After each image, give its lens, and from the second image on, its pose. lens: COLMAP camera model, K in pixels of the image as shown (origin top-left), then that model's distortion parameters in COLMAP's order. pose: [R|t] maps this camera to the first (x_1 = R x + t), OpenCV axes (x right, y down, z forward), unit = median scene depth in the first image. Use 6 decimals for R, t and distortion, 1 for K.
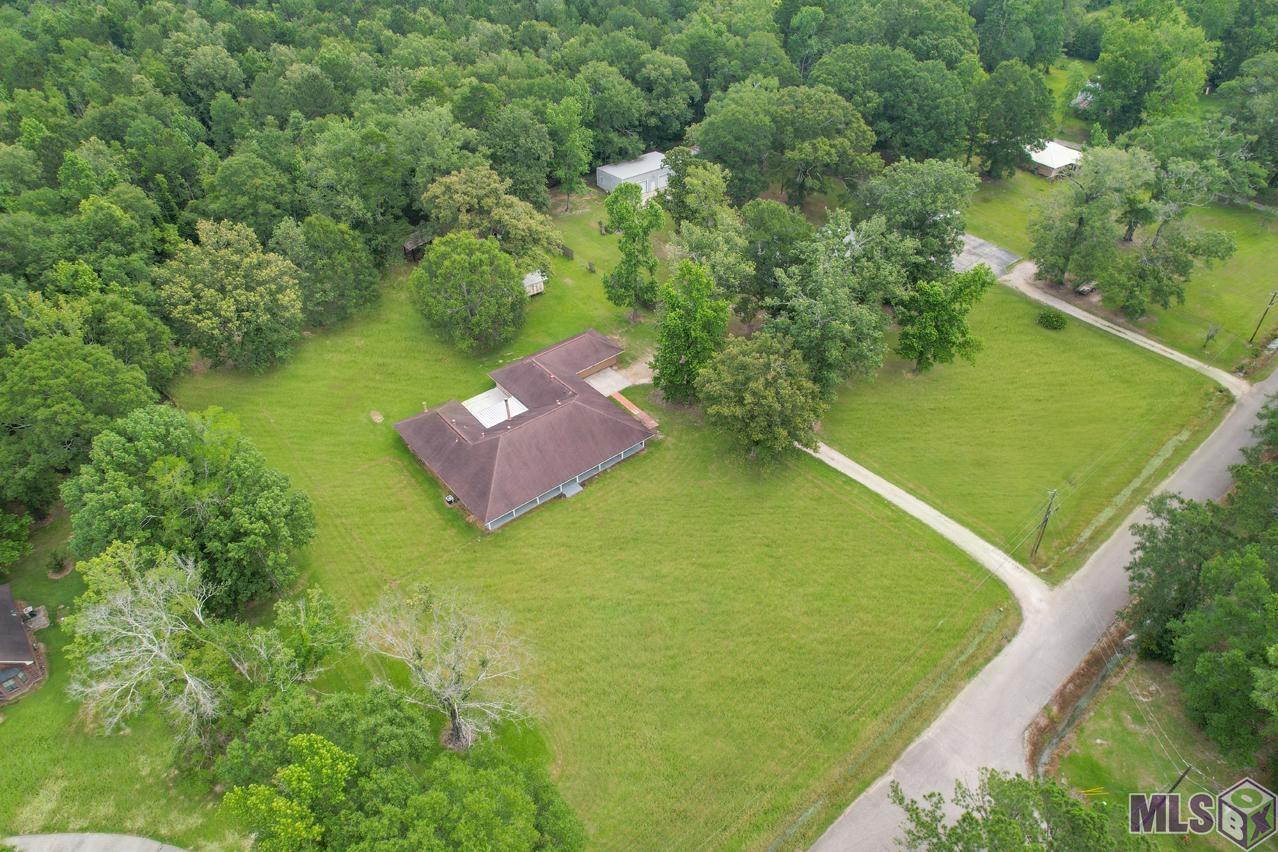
lens RADIAL K [[813.6, 0, 639.0], [0, 813.6, 426.0], [0, 0, 1]] dist [-0.089232, 0.075836]
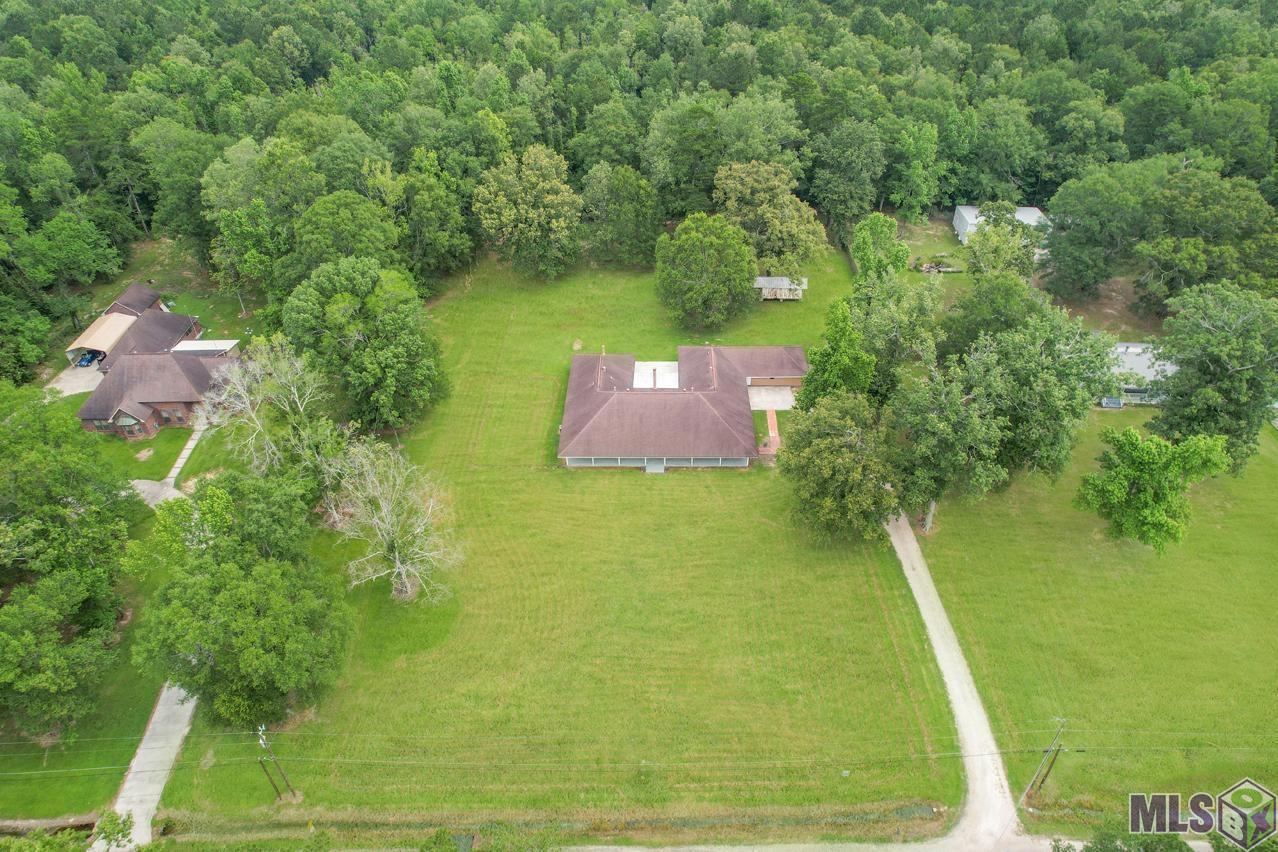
lens RADIAL K [[813.6, 0, 639.0], [0, 813.6, 426.0], [0, 0, 1]] dist [-0.089232, 0.075836]
pose [[0.759809, 0.400712, -0.511976, 0.385305], [-0.402069, 0.908445, 0.114321, -0.076297], [0.510912, 0.118988, 0.851359, 0.091441]]
